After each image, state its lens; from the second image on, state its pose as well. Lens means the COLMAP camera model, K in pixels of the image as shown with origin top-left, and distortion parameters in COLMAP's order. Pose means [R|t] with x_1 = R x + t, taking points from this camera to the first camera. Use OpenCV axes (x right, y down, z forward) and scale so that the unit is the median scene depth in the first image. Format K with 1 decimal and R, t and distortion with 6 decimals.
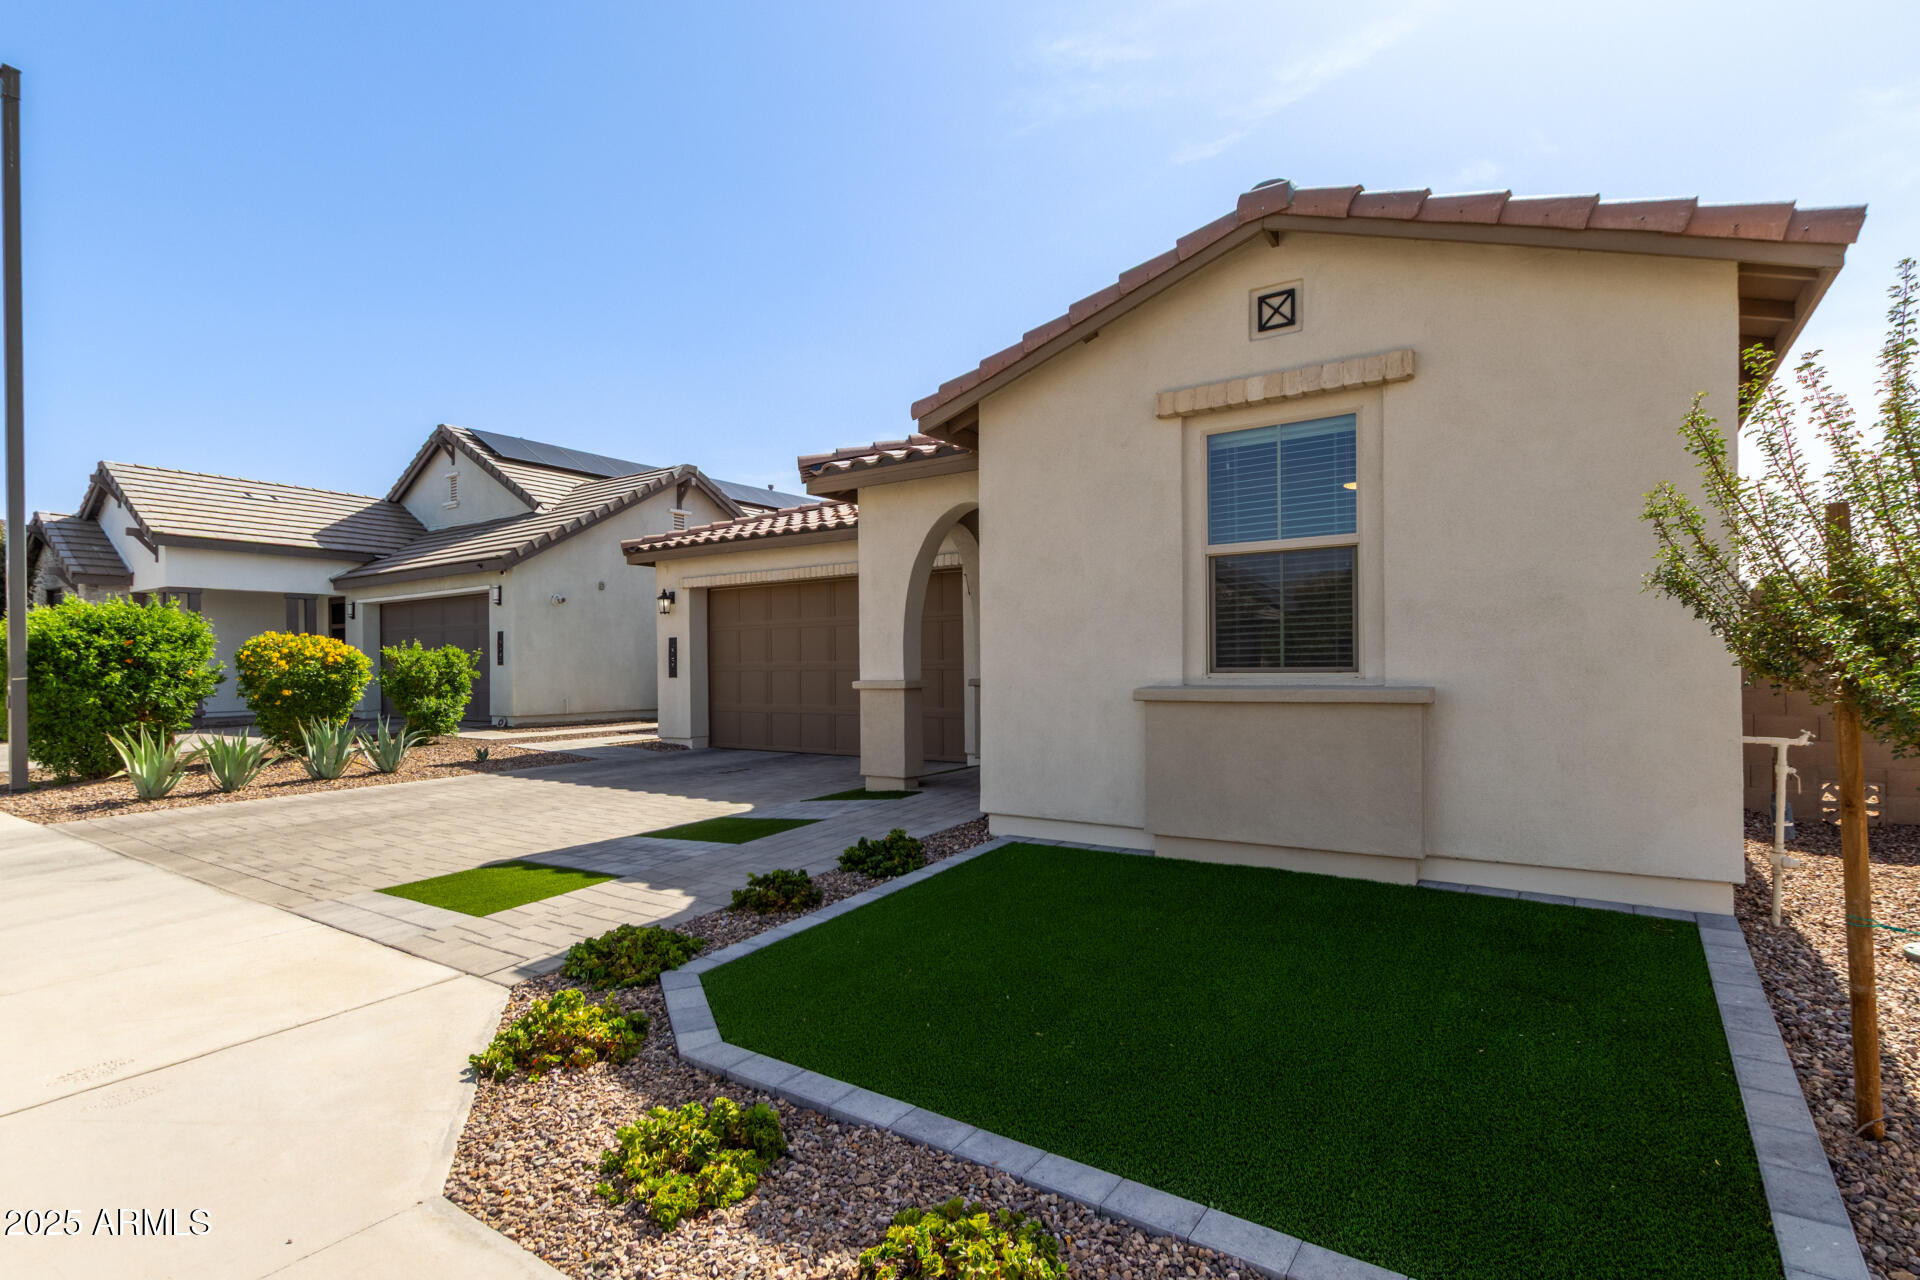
lens RADIAL K [[901.8, 0, 968.5], [0, 901.8, 671.4], [0, 0, 1]] dist [0.003035, 0.000514]
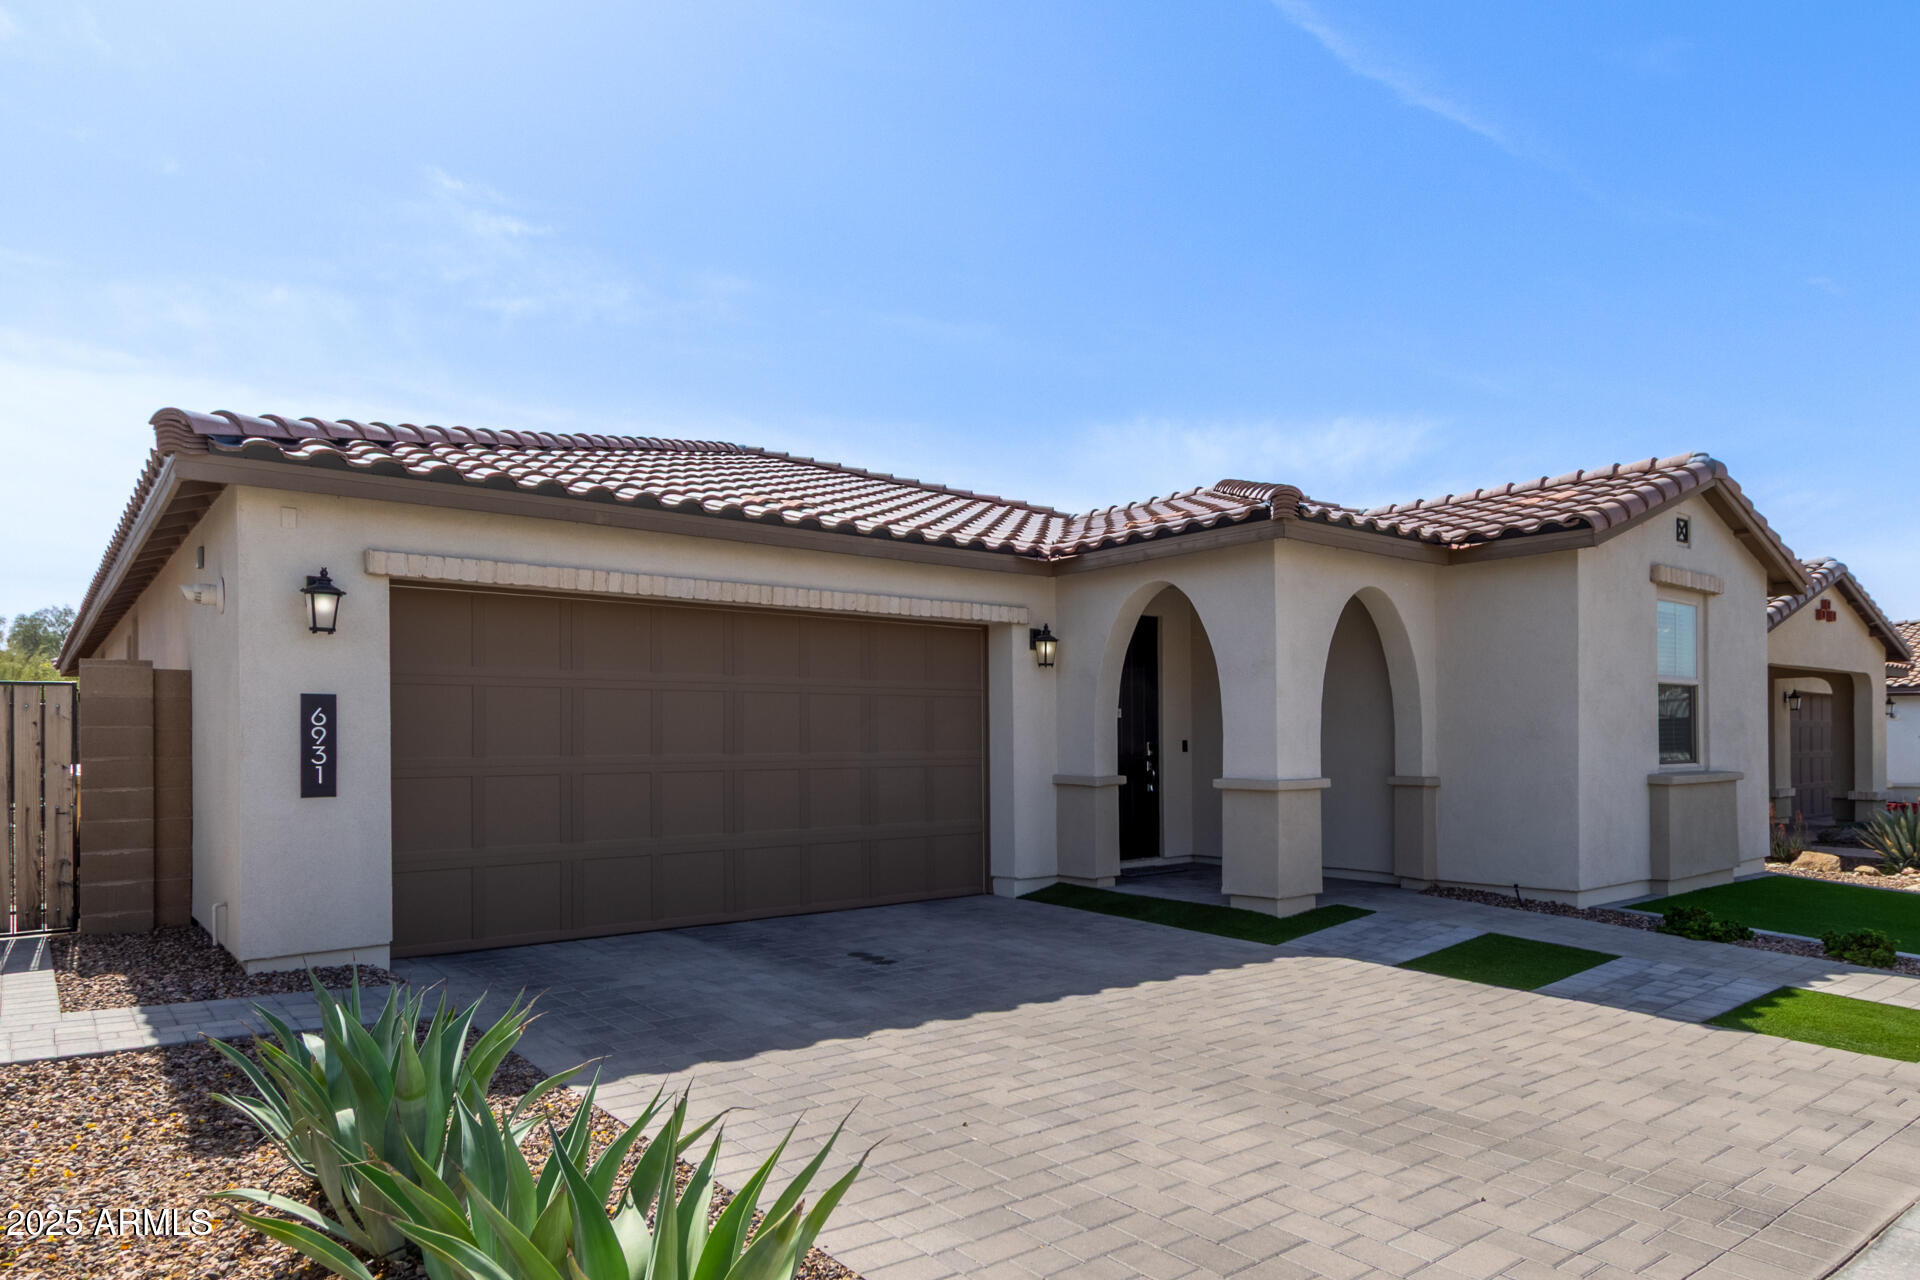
lens RADIAL K [[1192.2, 0, 958.6], [0, 1192.2, 724.9], [0, 0, 1]] dist [0.003108, 0.001759]
pose [[0.298975, 0.022884, 0.953987, -1.990050], [0.009868, 0.999585, -0.027071, -0.020809], [-0.954210, 0.017508, 0.298625, 1.580088]]
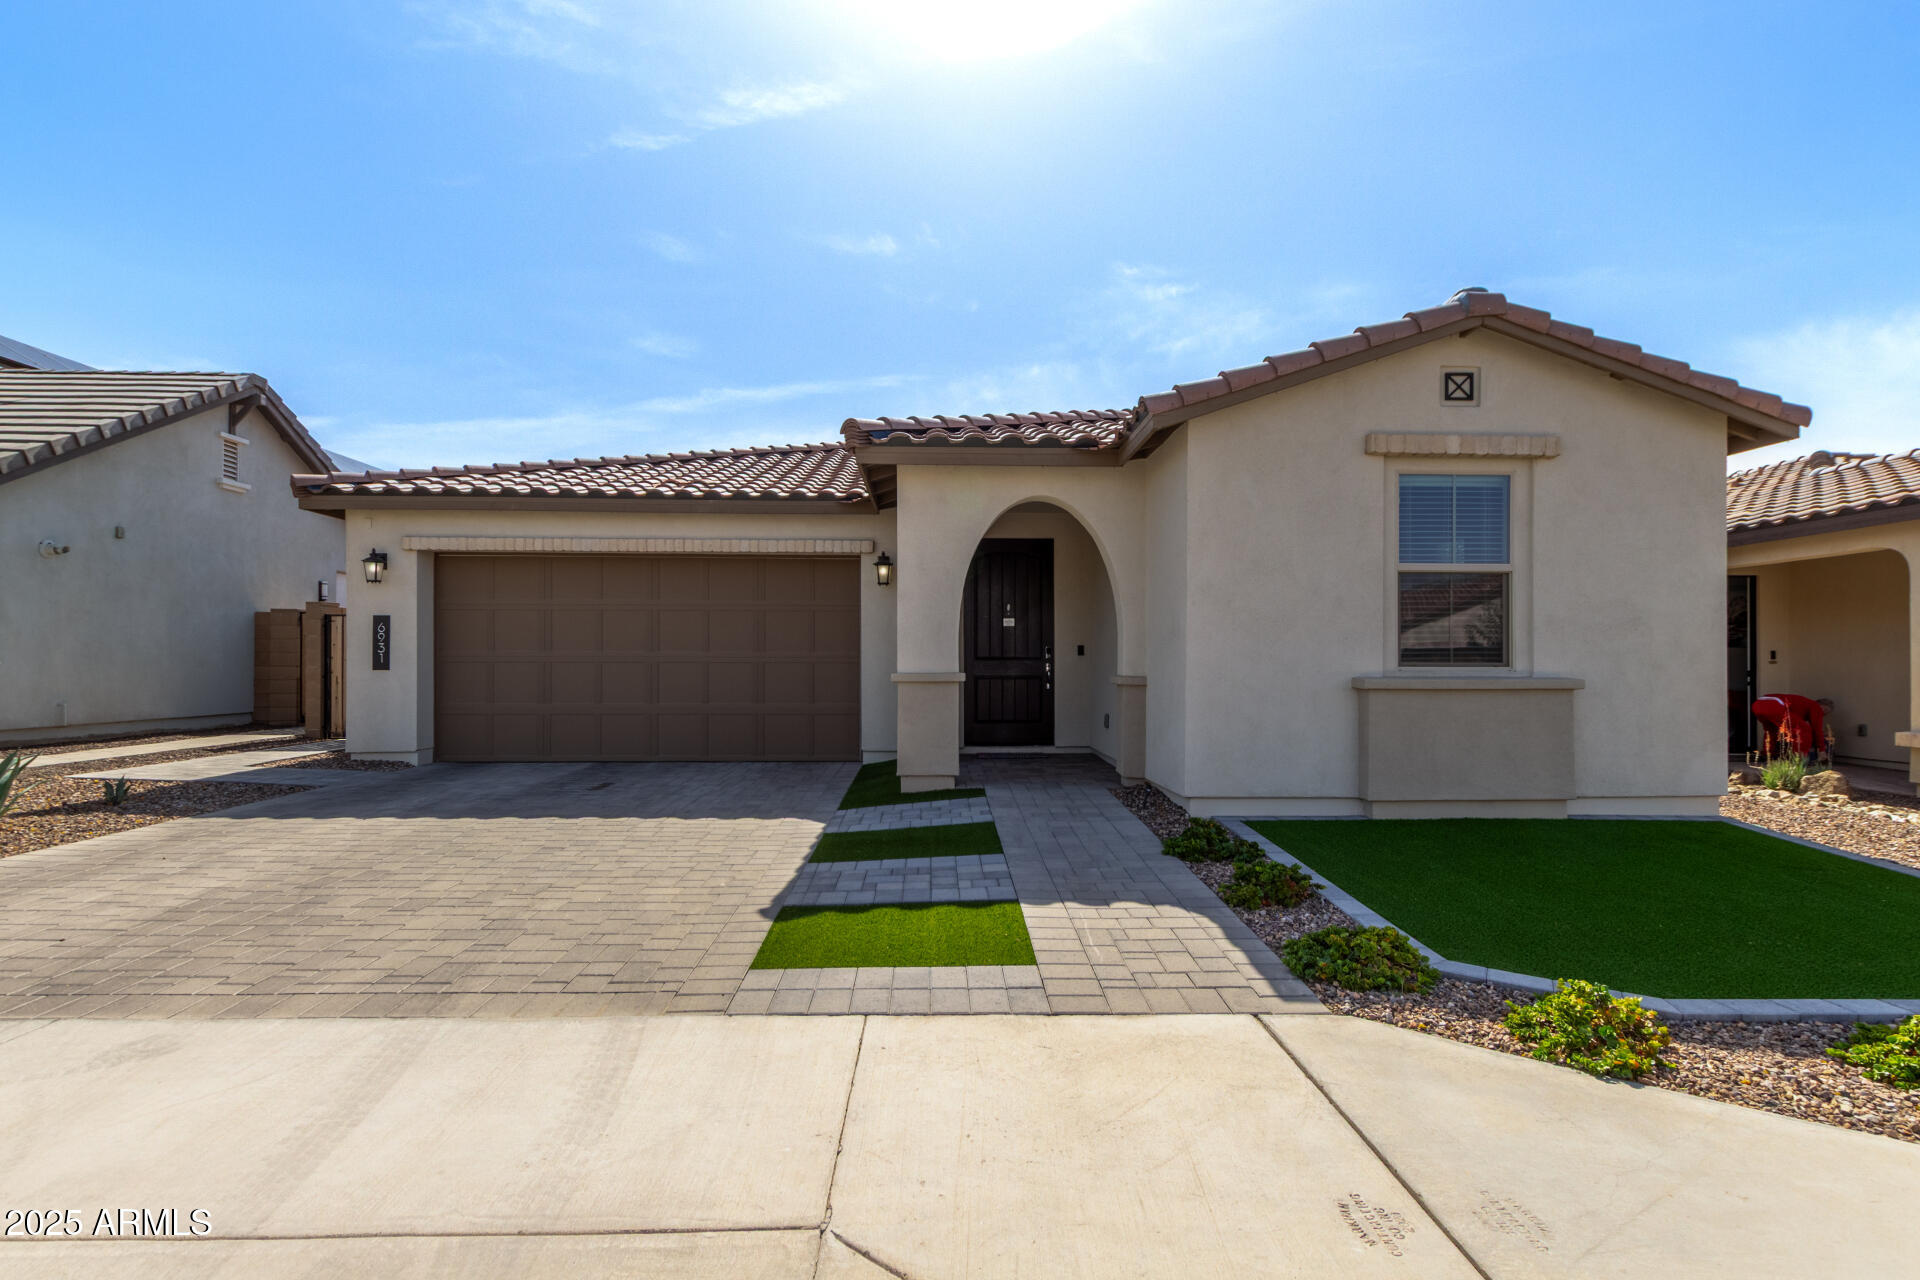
lens RADIAL K [[883.6, 0, 959.5], [0, 883.6, 661.8], [0, 0, 1]] dist [0.008058, -0.000103]
pose [[0.816007, 0.014672, 0.577856, -0.974664], [-0.007641, 0.999864, -0.014597, 0.018707], [-0.577992, 0.007496, 0.816008, 0.380274]]
